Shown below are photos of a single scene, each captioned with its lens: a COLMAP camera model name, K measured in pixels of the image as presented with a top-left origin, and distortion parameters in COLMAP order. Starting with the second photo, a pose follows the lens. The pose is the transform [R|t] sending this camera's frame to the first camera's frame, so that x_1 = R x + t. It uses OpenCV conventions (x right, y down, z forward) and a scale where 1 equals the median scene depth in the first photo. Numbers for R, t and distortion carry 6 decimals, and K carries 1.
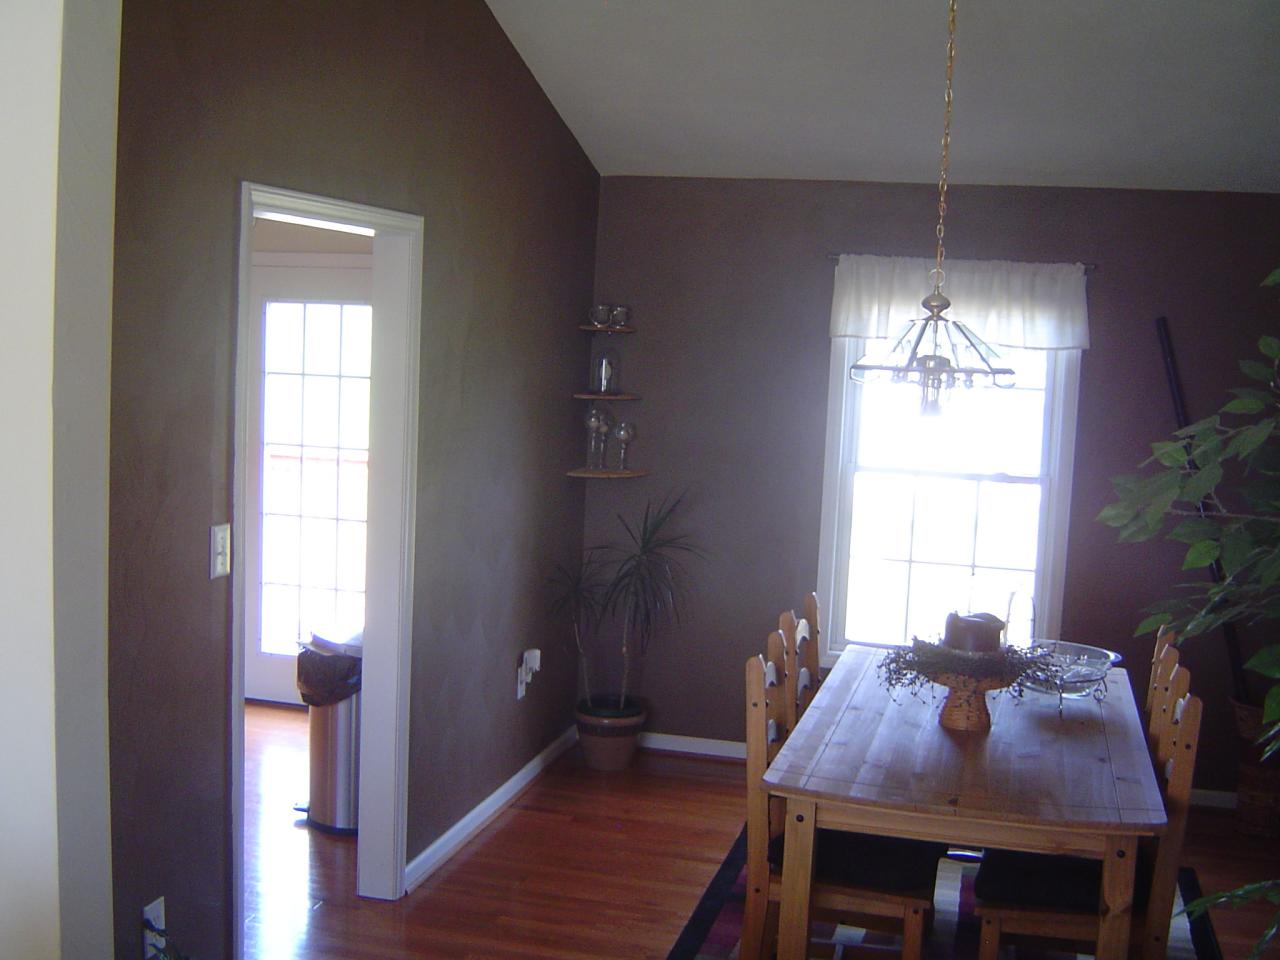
lens RADIAL K [[1447.2, 0, 639.3], [0, 1447.2, 479.5], [0, 0, 1]] dist [-0.134271, 0.000000]
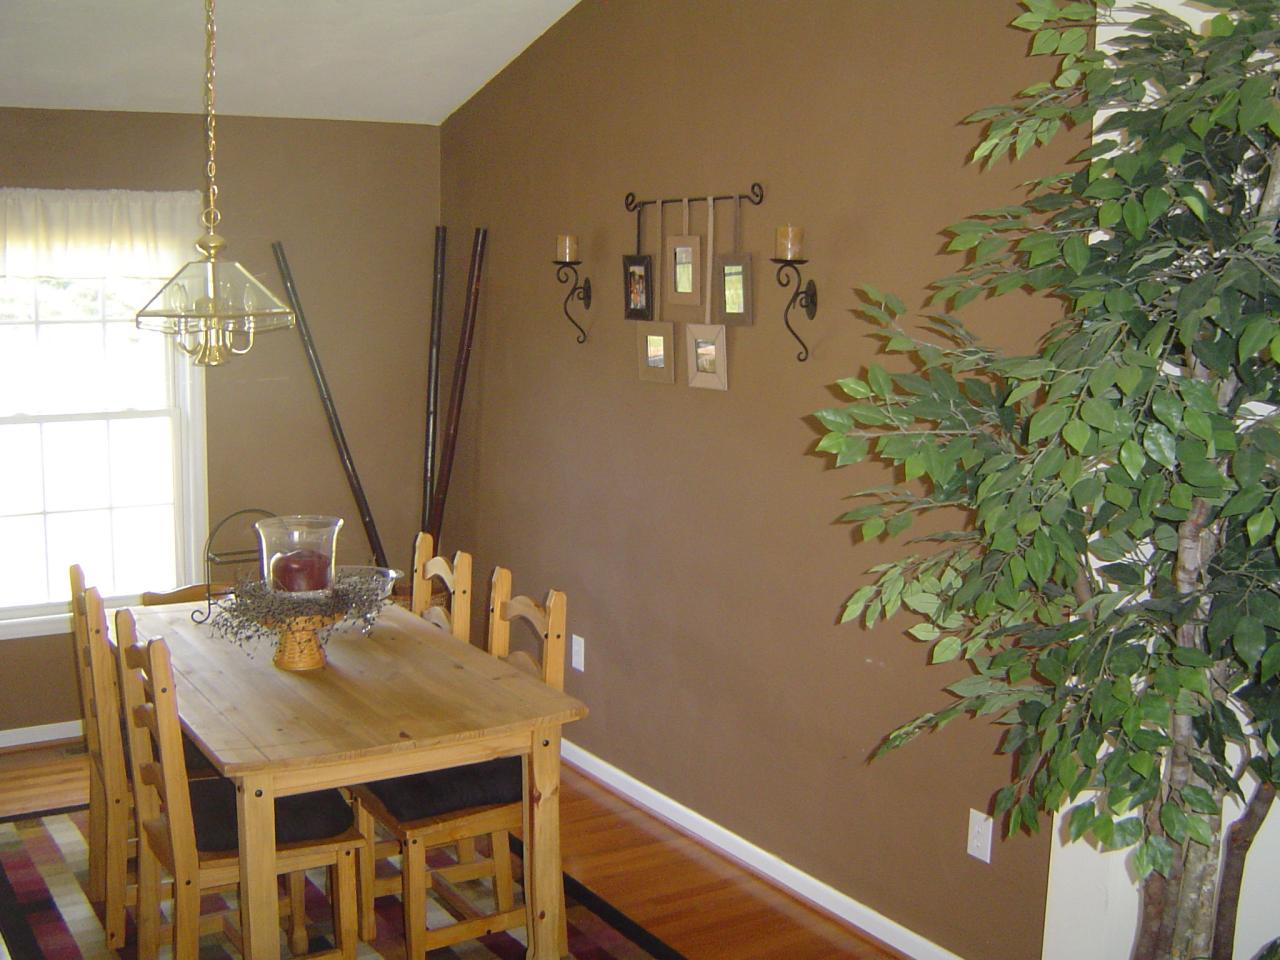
lens RADIAL K [[1447.2, 0, 638.2], [0, 1447.2, 481.4], [0, 0, 1]] dist [-0.134271, 0.000000]
pose [[0.684853, -0.139418, 0.715219, -0.305563], [0.090343, 0.990199, 0.106513, -0.041083], [-0.723059, -0.008331, 0.690736, 0.132293]]
